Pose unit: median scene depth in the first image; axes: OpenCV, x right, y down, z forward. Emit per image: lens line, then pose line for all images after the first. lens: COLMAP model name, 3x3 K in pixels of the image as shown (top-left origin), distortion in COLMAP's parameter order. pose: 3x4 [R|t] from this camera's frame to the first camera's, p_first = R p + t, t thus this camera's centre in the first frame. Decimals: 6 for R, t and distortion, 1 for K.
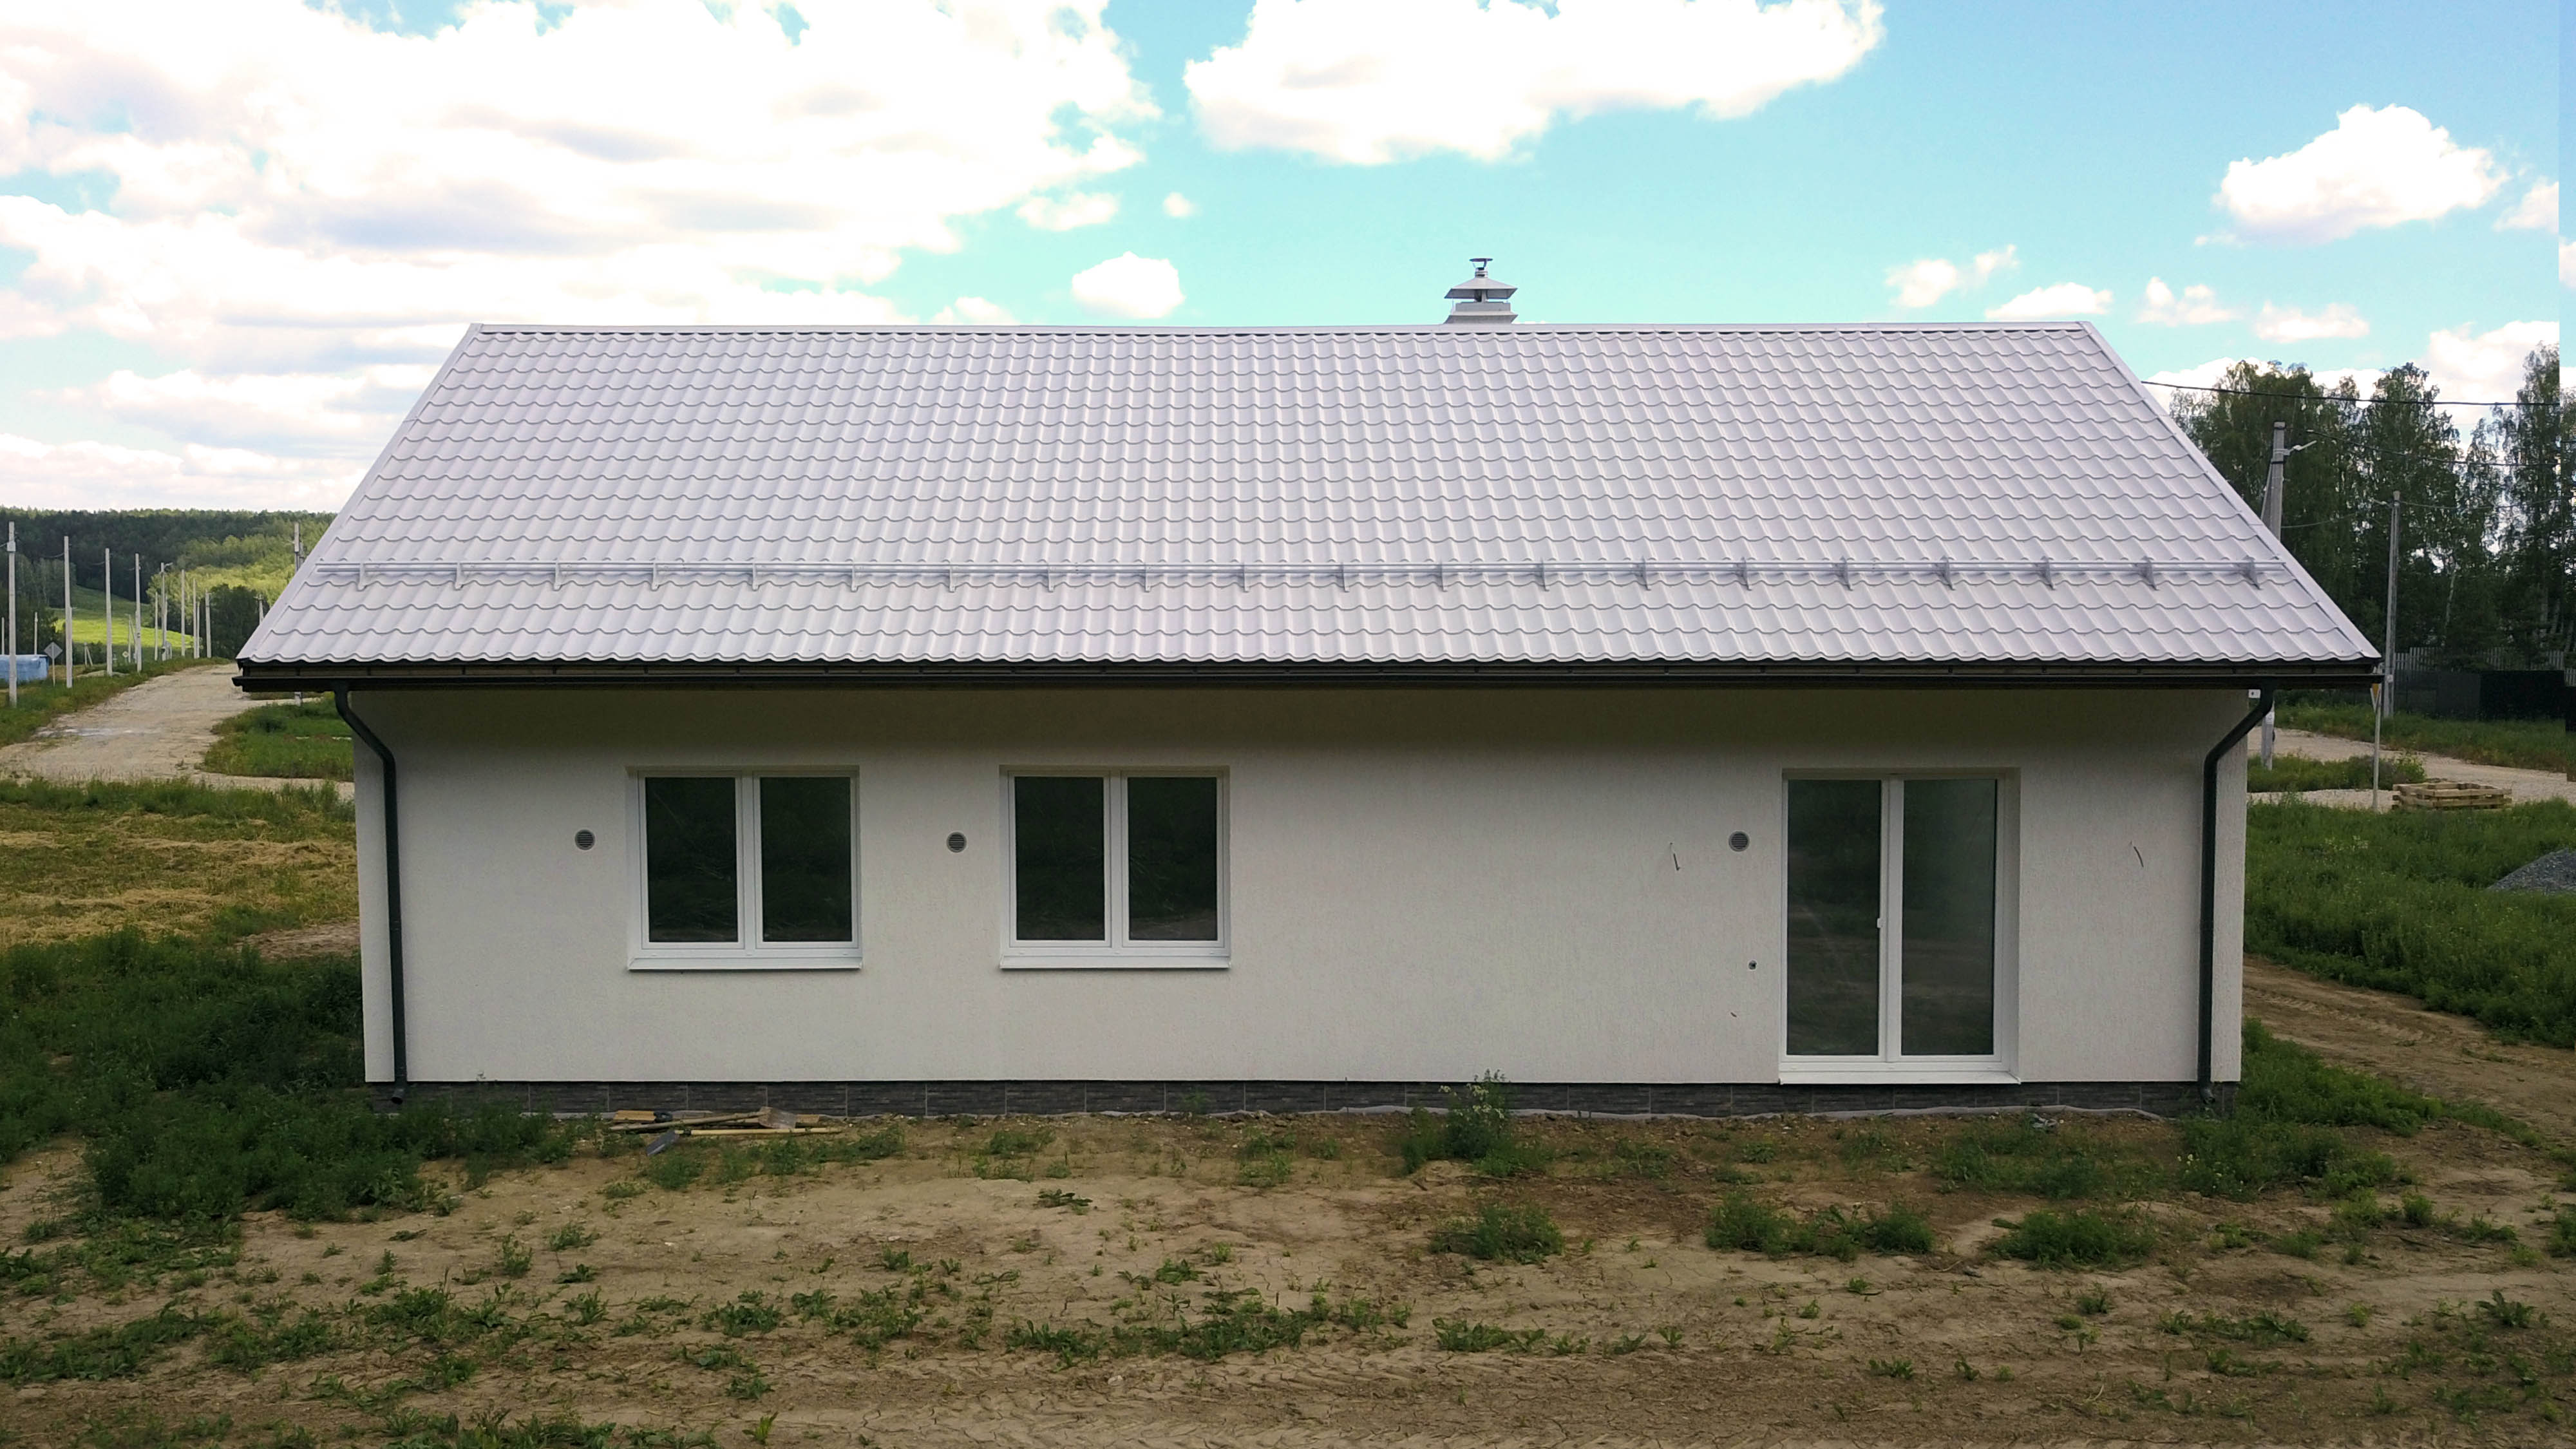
lens RADIAL K [[2146.4, 0, 1201.0], [0, 2146.4, 726.1], [0, 0, 1]] dist [0.010864, -0.007280]
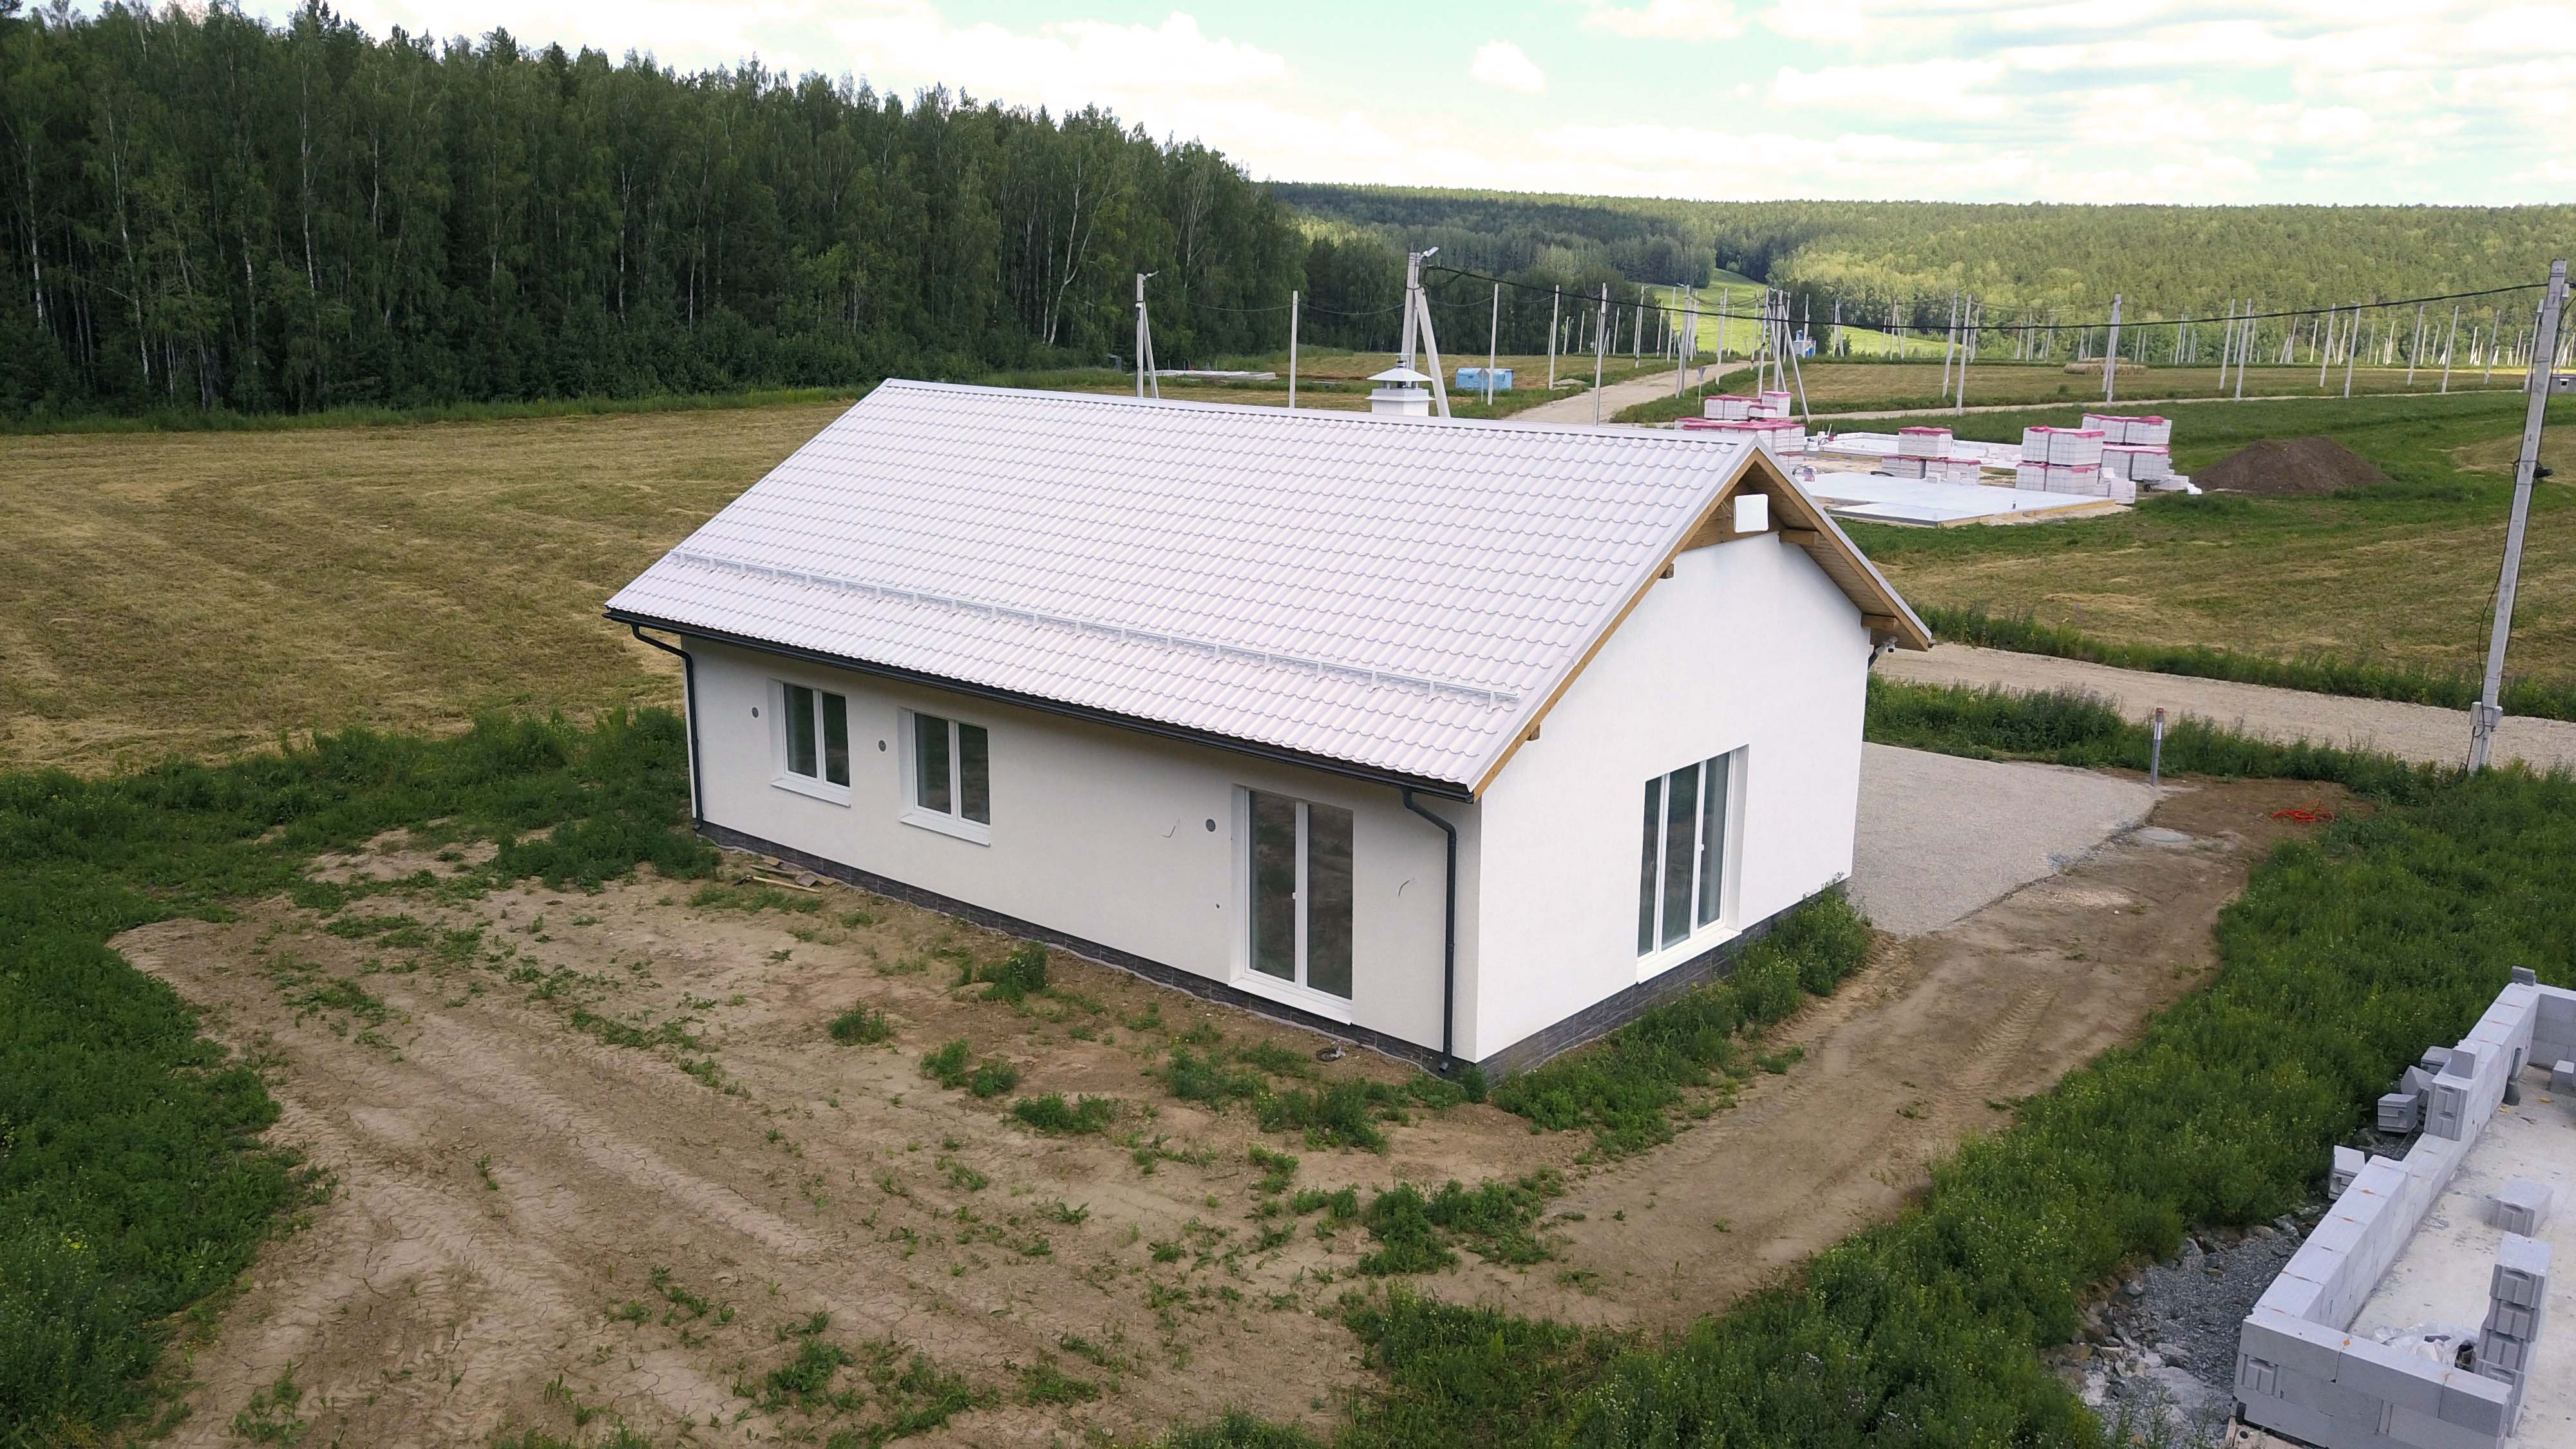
lens RADIAL K [[1959.4, 0, 1318.1], [0, 1959.4, 771.1], [0, 0, 1]] dist [0.002500, 0.001226]
pose [[0.777174, 0.165517, -0.607129, 1.322719], [-0.050478, 0.978078, 0.202030, -0.309366], [0.627258, -0.126366, 0.768491, -0.003129]]
